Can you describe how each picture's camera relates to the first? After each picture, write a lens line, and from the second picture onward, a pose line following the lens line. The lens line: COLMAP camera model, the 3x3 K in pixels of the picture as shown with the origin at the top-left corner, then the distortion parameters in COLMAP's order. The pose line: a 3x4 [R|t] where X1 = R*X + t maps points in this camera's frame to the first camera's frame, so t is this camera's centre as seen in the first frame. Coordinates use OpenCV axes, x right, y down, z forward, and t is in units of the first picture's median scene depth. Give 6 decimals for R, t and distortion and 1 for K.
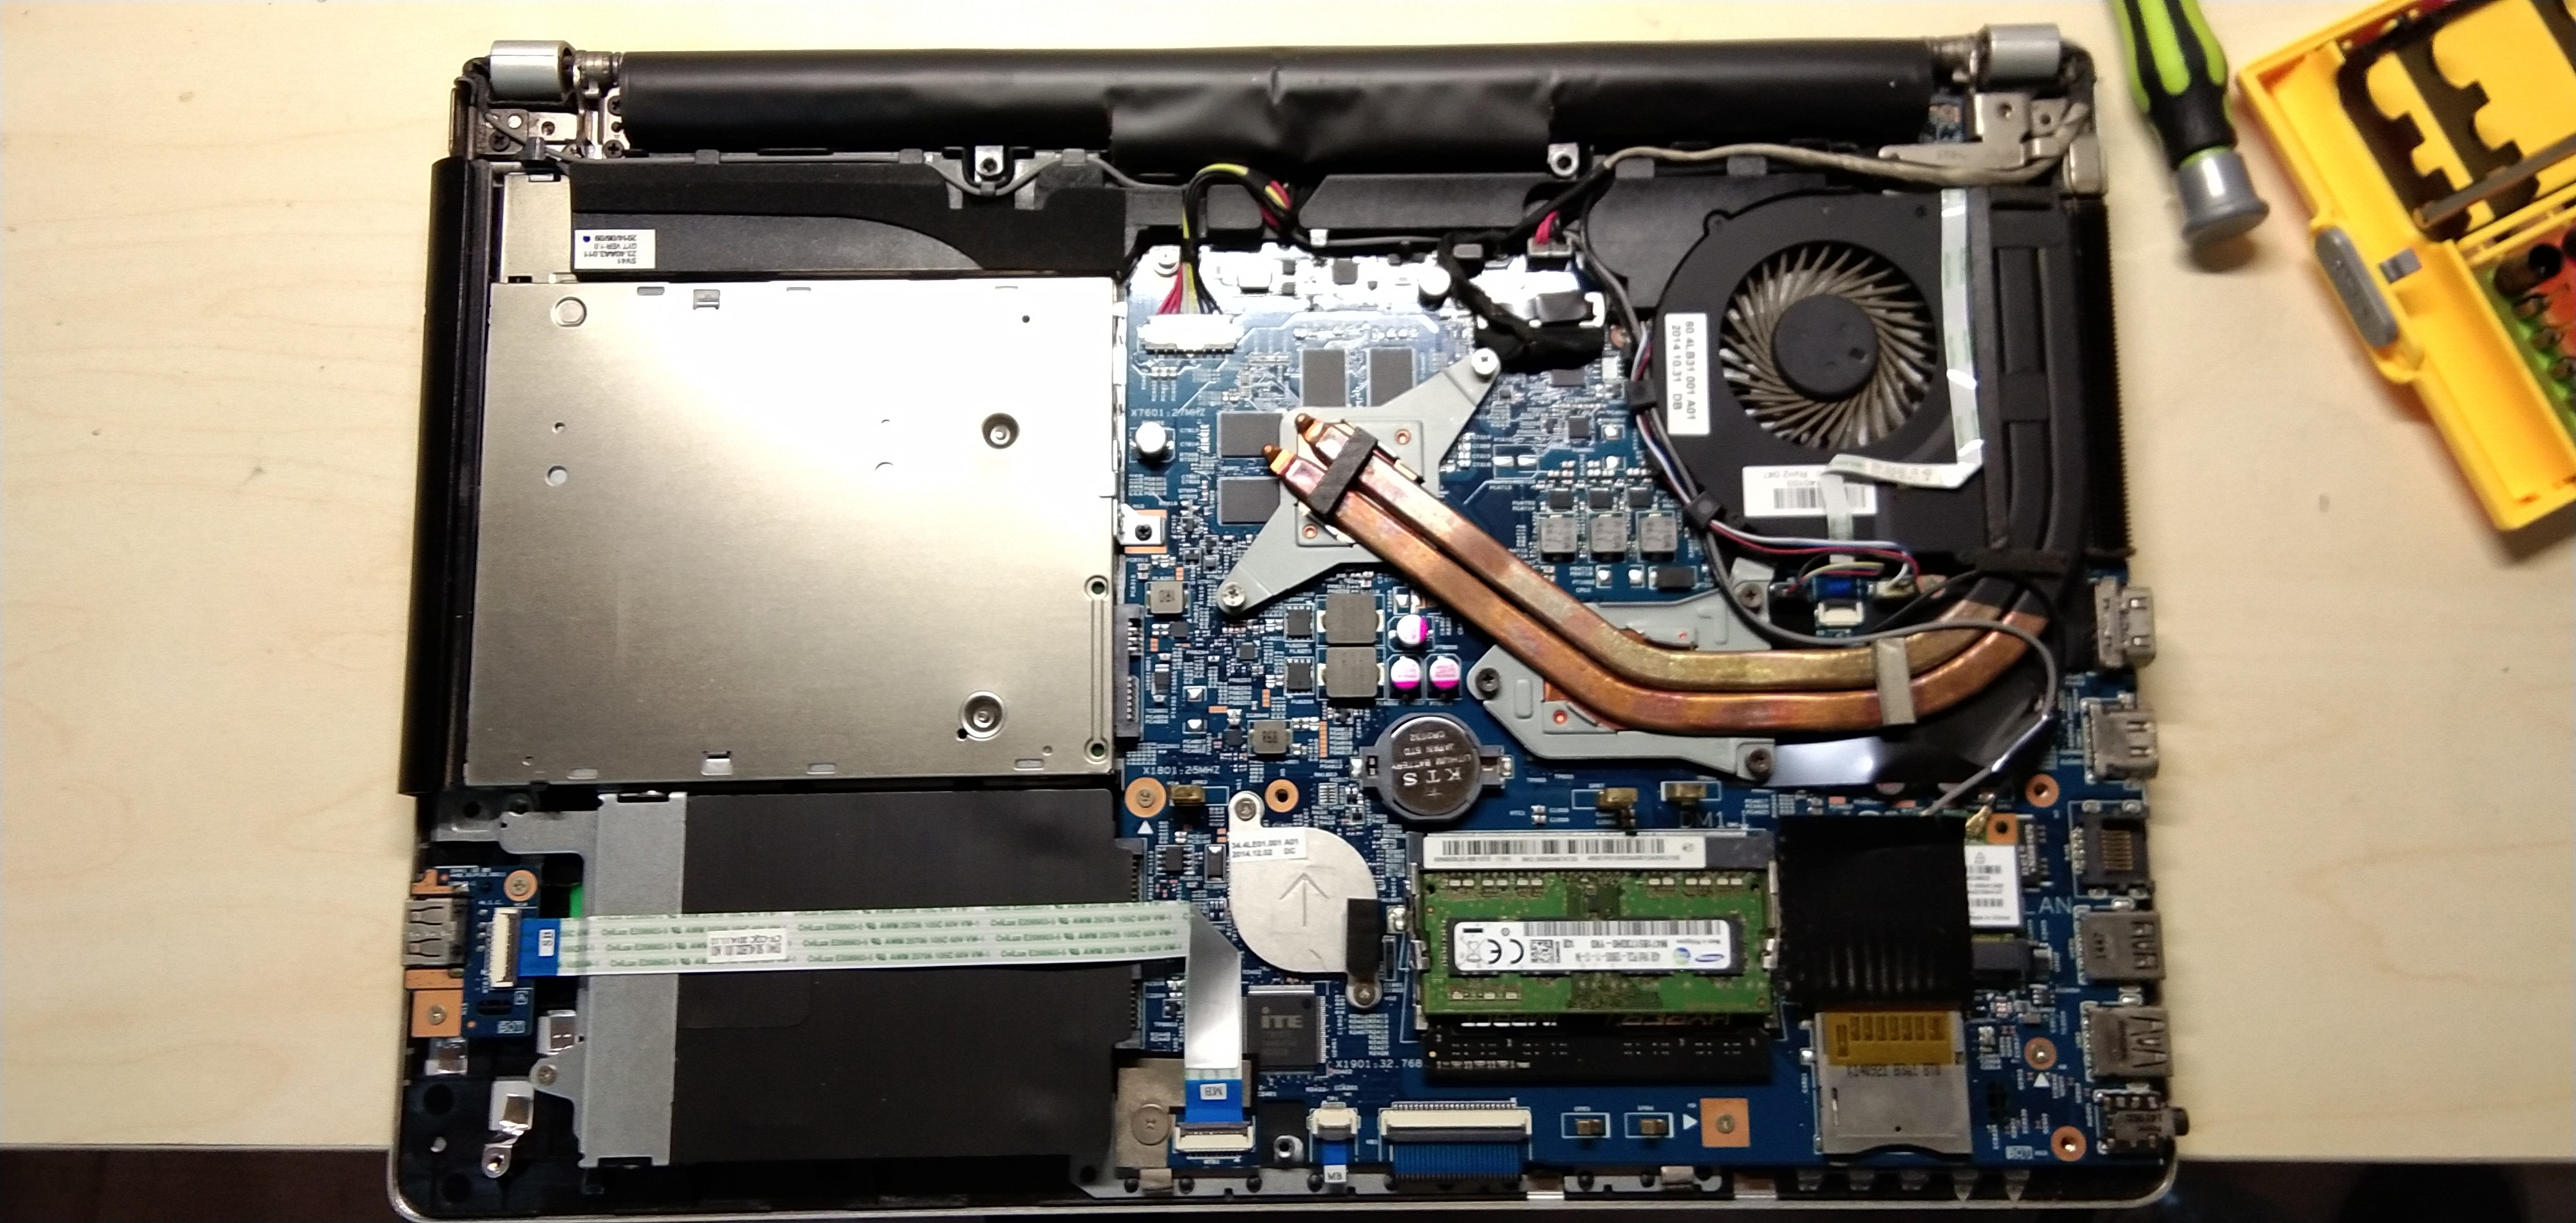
lens RADIAL K [[2120.1, 0, 1288.0], [0, 2120.1, 611.5], [0, 0, 1]] dist [0.077321, -0.002589]
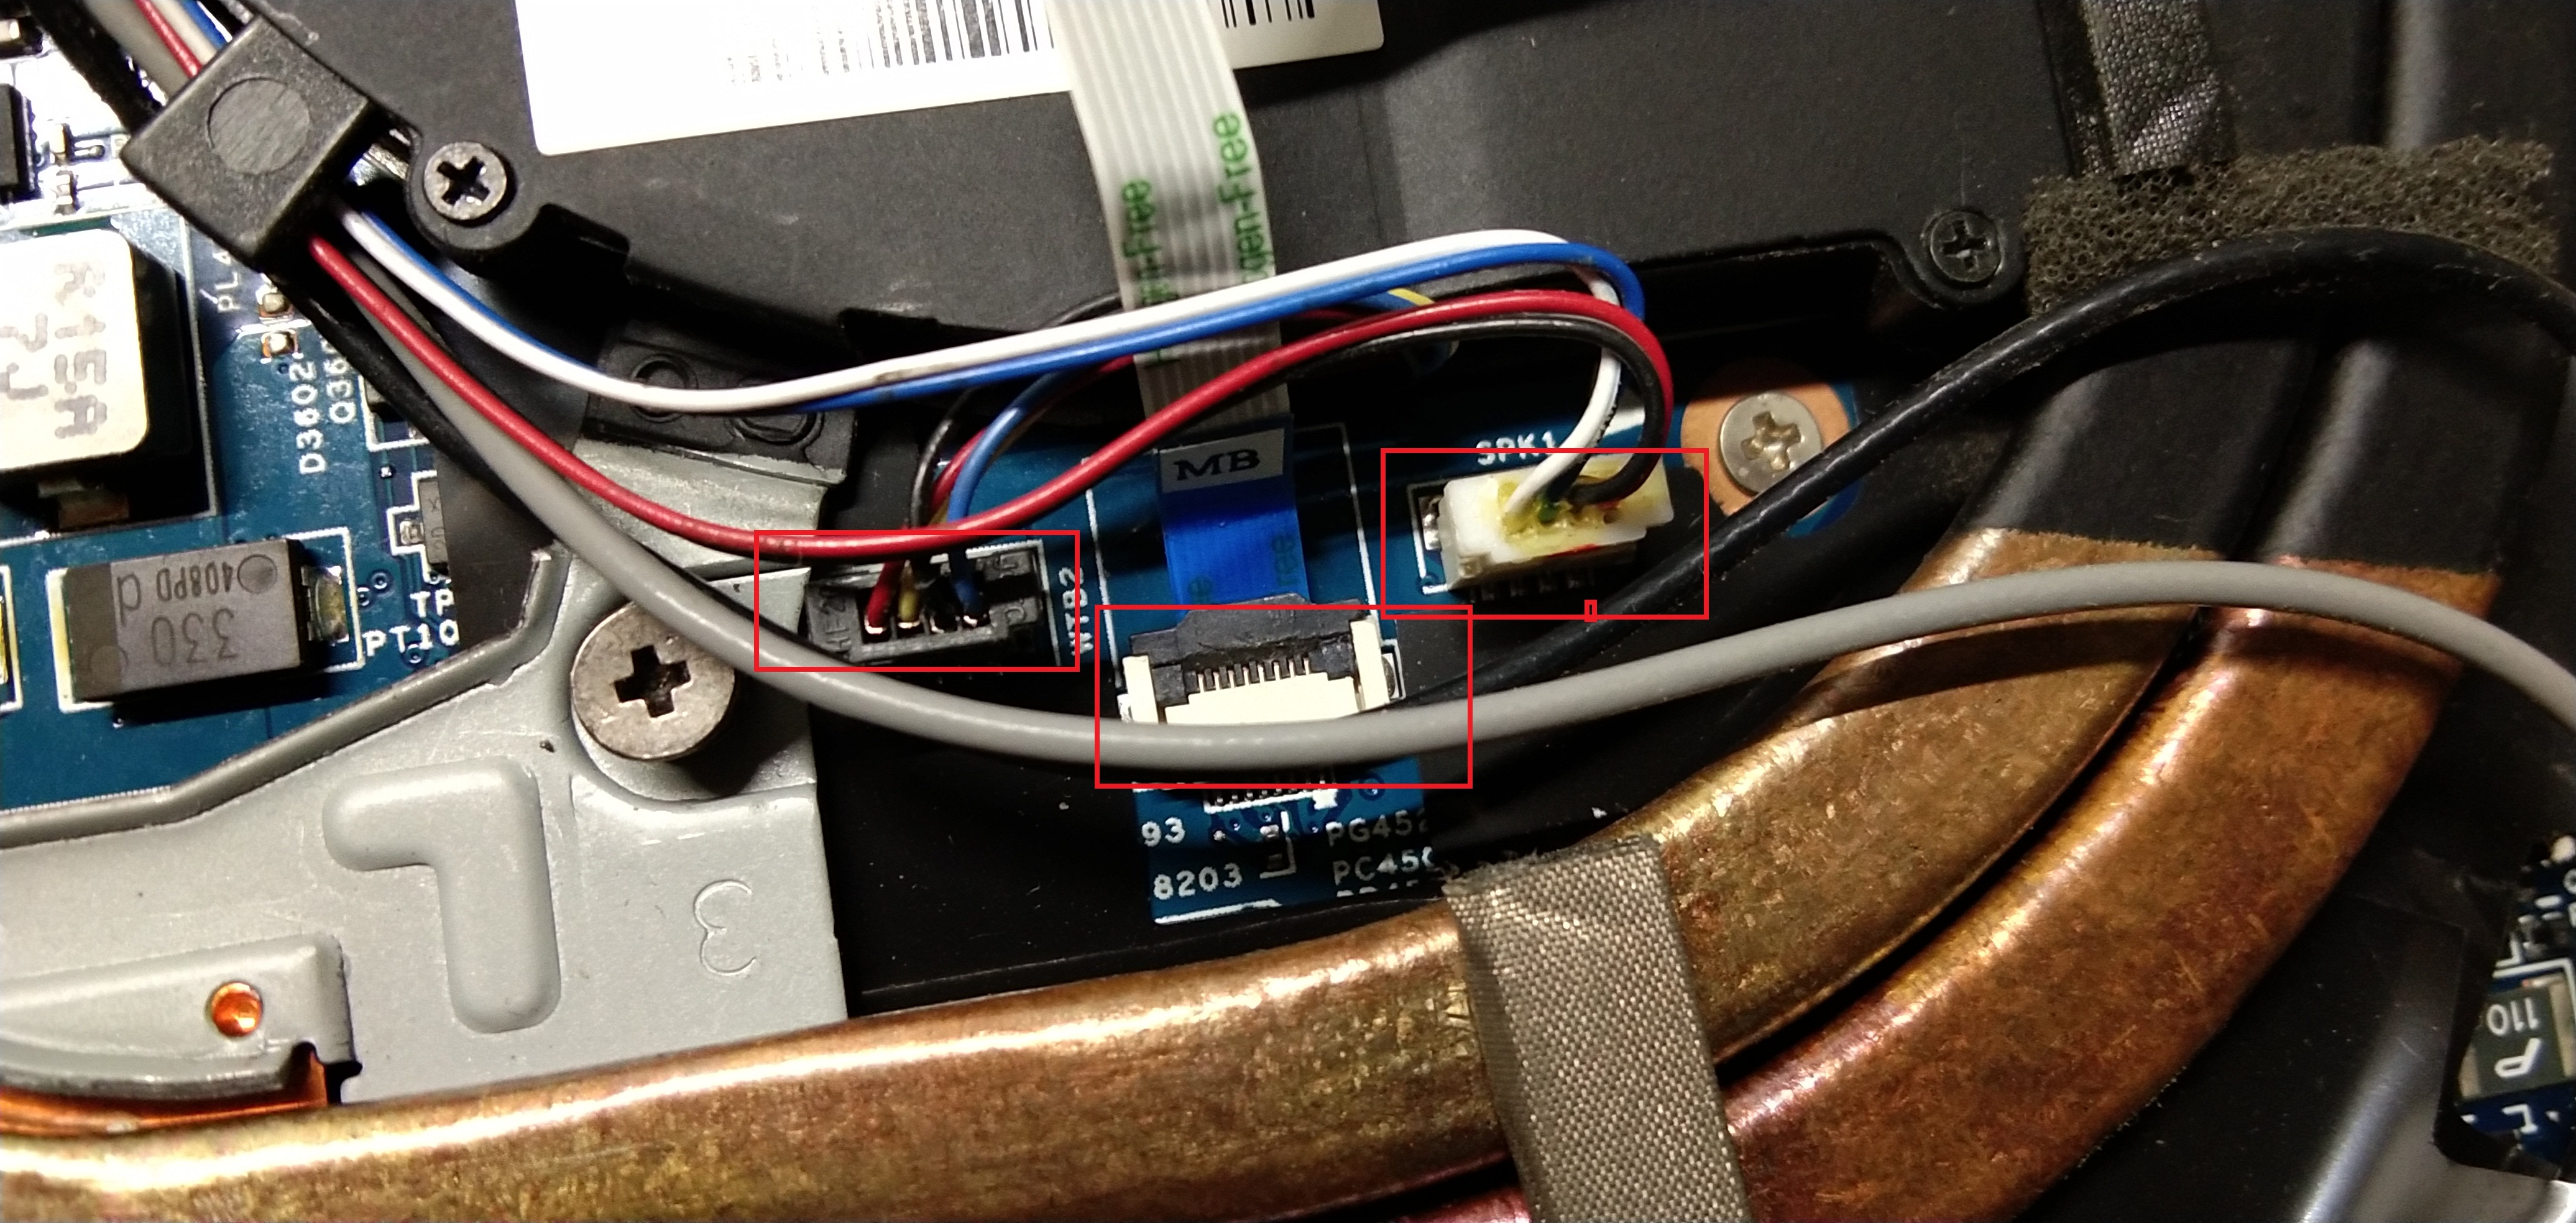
lens RADIAL K [[2185.3, 0, 1351.2], [0, 2185.3, 608.8], [0, 0, 1]] dist [0.120788, -0.214931]
pose [[0.981313, -0.141814, 0.130048, 0.242869], [0.134404, 0.988849, 0.064133, -0.015556], [-0.137693, -0.045455, 0.989431, 0.825900]]
